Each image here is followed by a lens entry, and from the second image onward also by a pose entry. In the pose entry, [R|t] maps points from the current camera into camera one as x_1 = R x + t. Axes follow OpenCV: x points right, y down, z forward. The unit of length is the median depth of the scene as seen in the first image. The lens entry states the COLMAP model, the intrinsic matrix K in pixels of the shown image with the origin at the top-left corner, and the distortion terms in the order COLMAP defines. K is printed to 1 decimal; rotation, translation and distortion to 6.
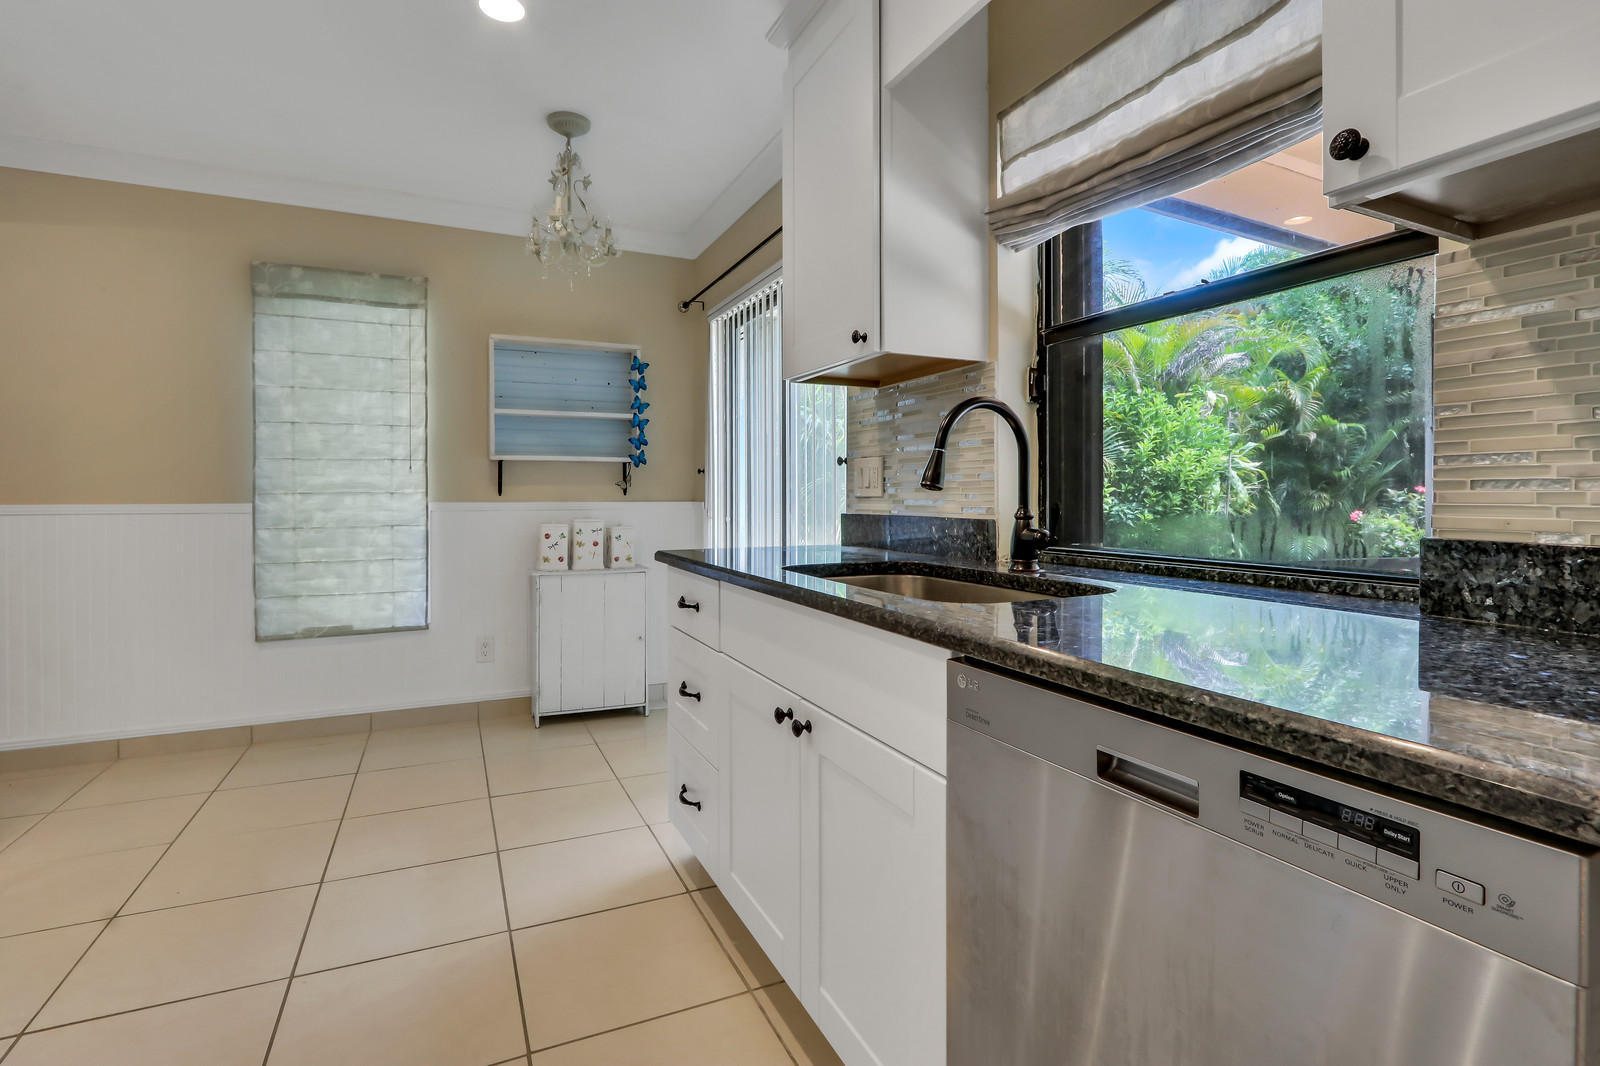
lens RADIAL K [[753.7, 0, 805.9], [0, 753.7, 512.1], [0, 0, 1]] dist [-0.014835, -0.000094]
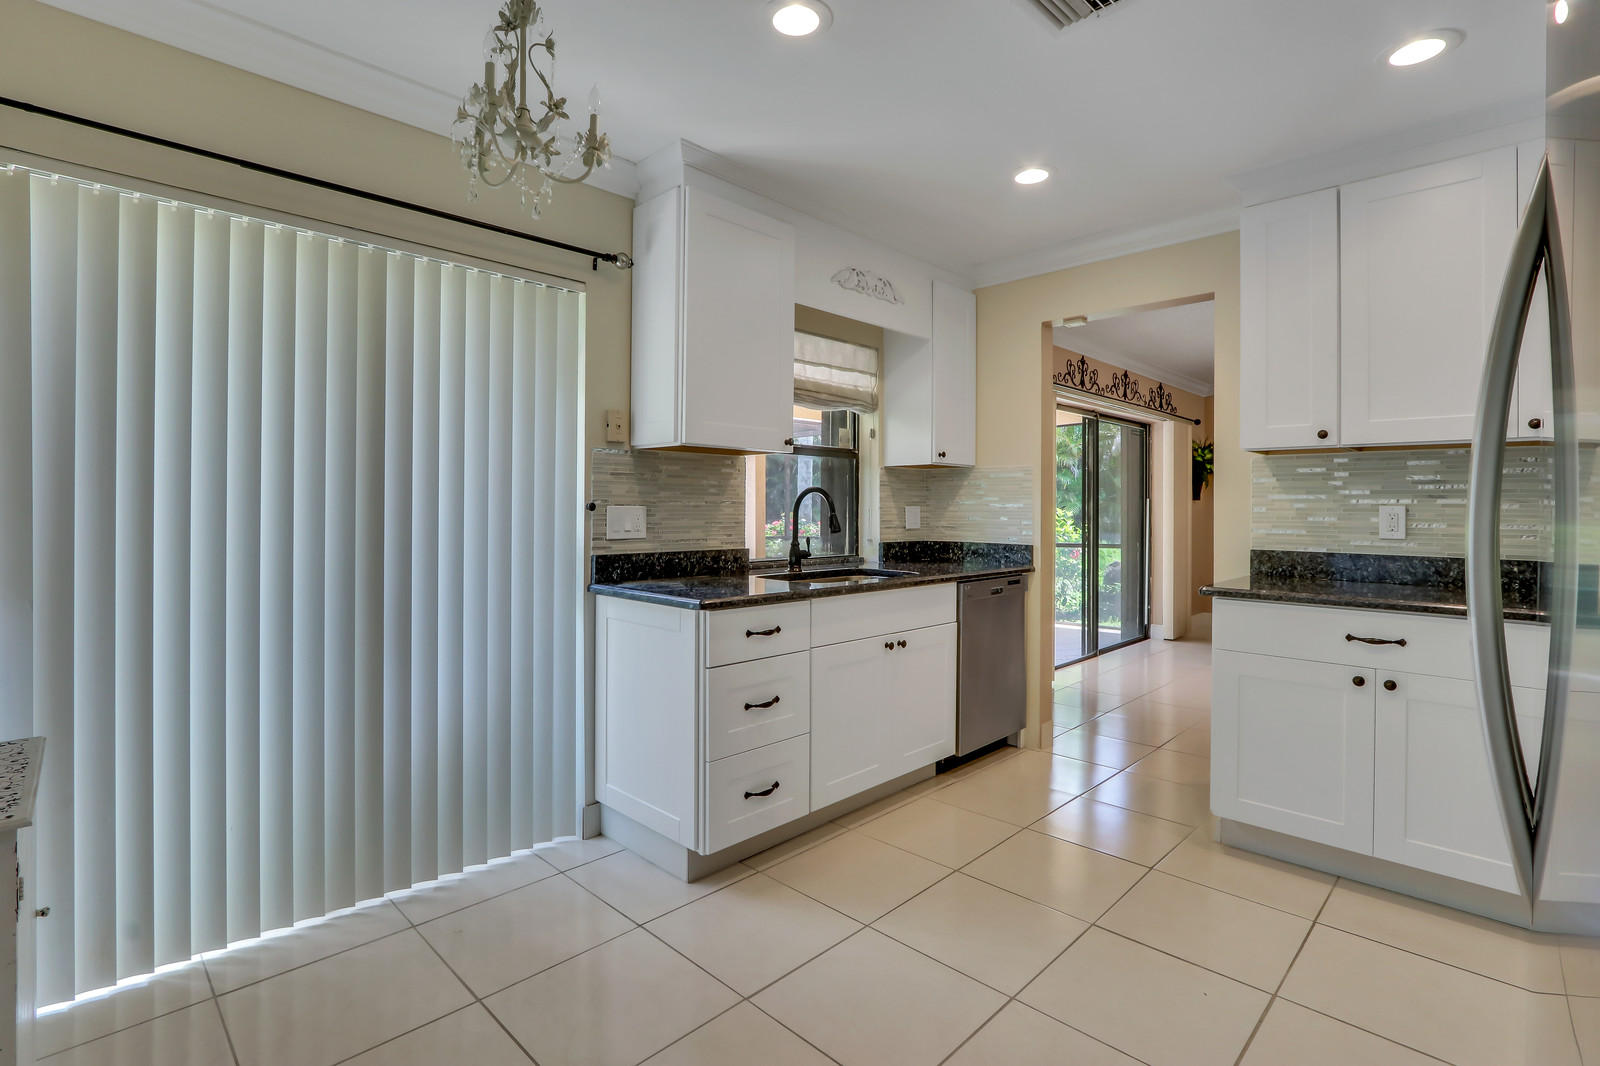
lens RADIAL K [[753.7, 0, 805.9], [0, 753.7, 512.1], [0, 0, 1]] dist [-0.014835, -0.000094]
pose [[-0.335701, -0.009758, 0.941918, -2.016245], [0.011939, 0.999822, 0.014612, -0.136242], [-0.941893, 0.016151, -0.335525, 2.031385]]
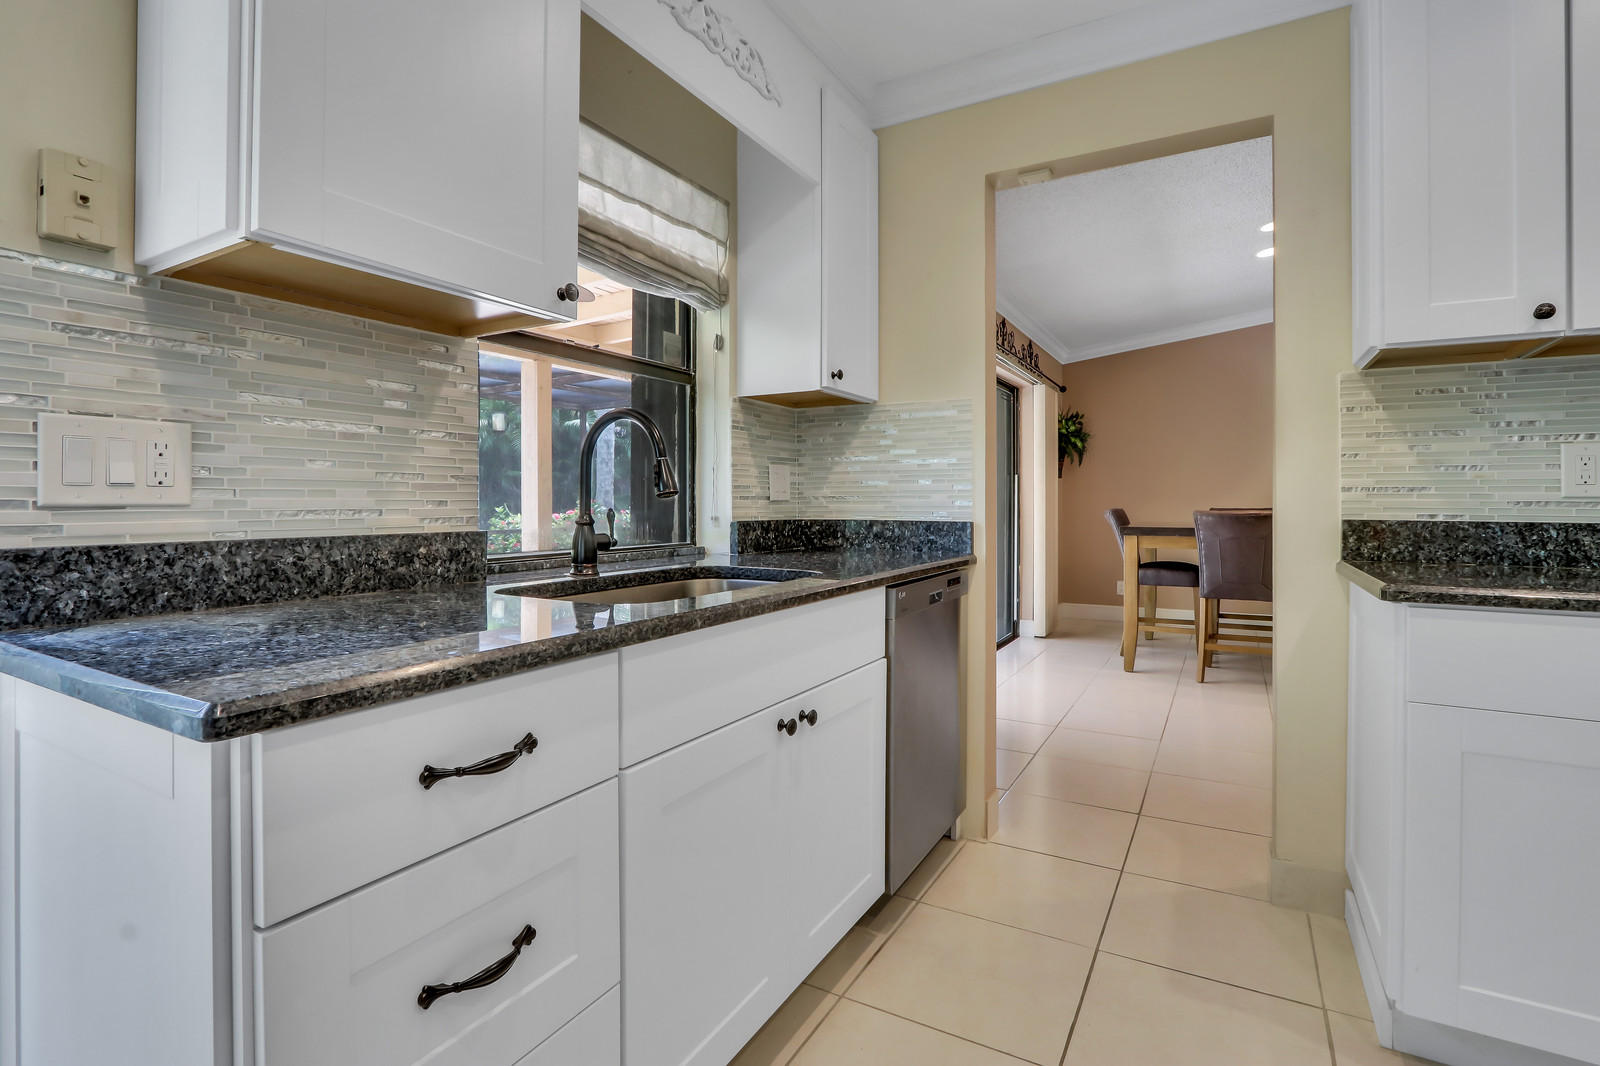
lens RADIAL K [[753.5, 0, 807.0], [0, 753.5, 501.3], [0, 0, 1]] dist [-0.016680, 0.000541]
pose [[-0.567226, -0.002957, 0.823557, -0.915508], [0.013553, 0.999825, 0.012925, -0.040583], [-0.823450, 0.018493, -0.567087, 1.640607]]
